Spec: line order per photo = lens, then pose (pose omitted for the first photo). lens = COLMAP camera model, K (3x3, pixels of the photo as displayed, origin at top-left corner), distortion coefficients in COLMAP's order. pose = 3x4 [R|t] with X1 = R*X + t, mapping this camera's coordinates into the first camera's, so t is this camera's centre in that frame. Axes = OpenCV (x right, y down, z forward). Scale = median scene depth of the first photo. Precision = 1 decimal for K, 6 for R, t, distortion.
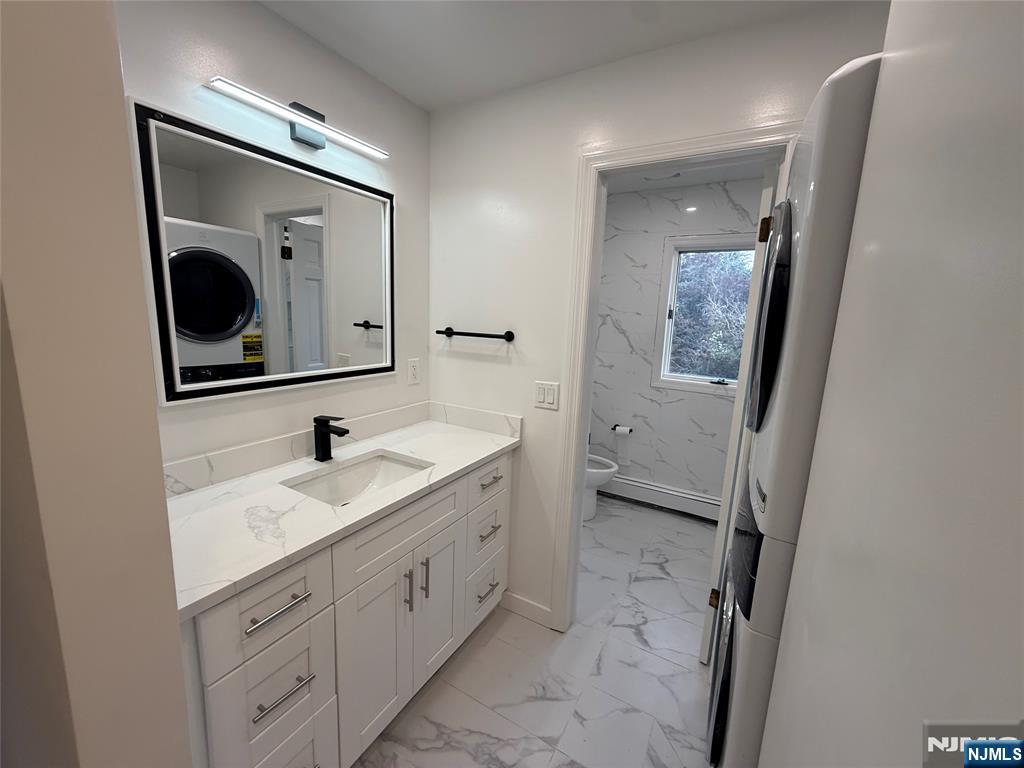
lens RADIAL K [[408.4, 0, 512.0], [0, 408.4, 384.0], [0, 0, 1]] dist [-0.000101, -0.000345]
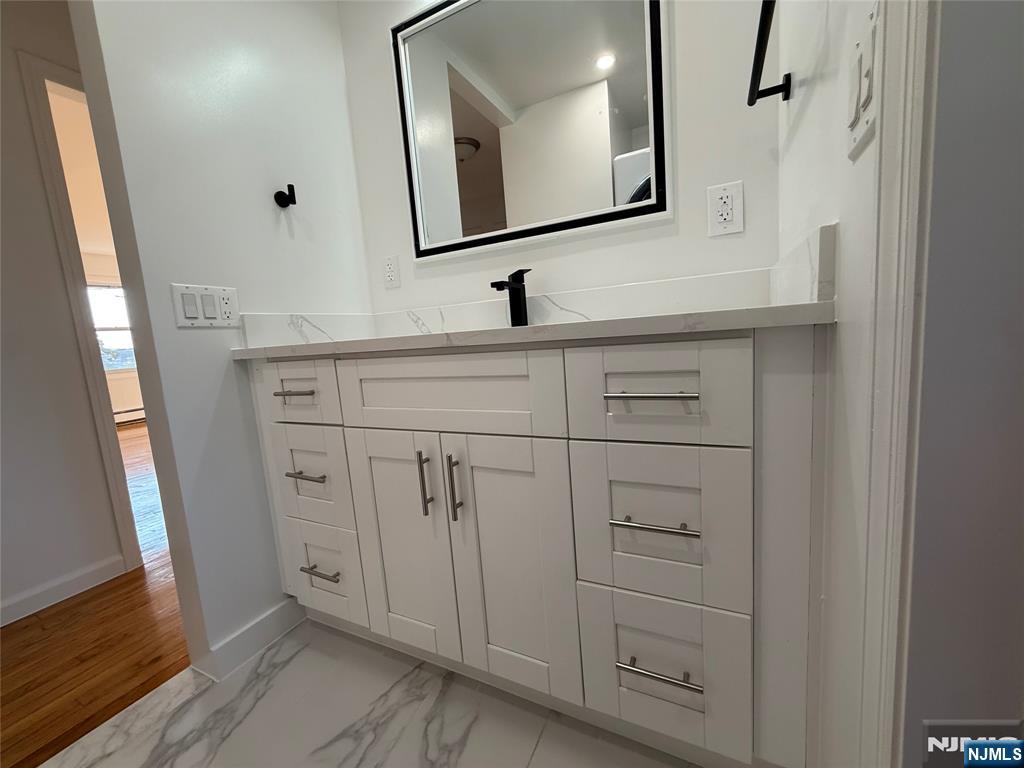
lens RADIAL K [[408.4, 0, 512.0], [0, 408.4, 384.0], [0, 0, 1]] dist [-0.000101, -0.000345]
pose [[0.066343, 0.081303, -0.994479, 0.409365], [-0.092154, 0.992914, 0.075028, 0.259565], [0.993532, 0.086668, 0.073365, 1.025747]]
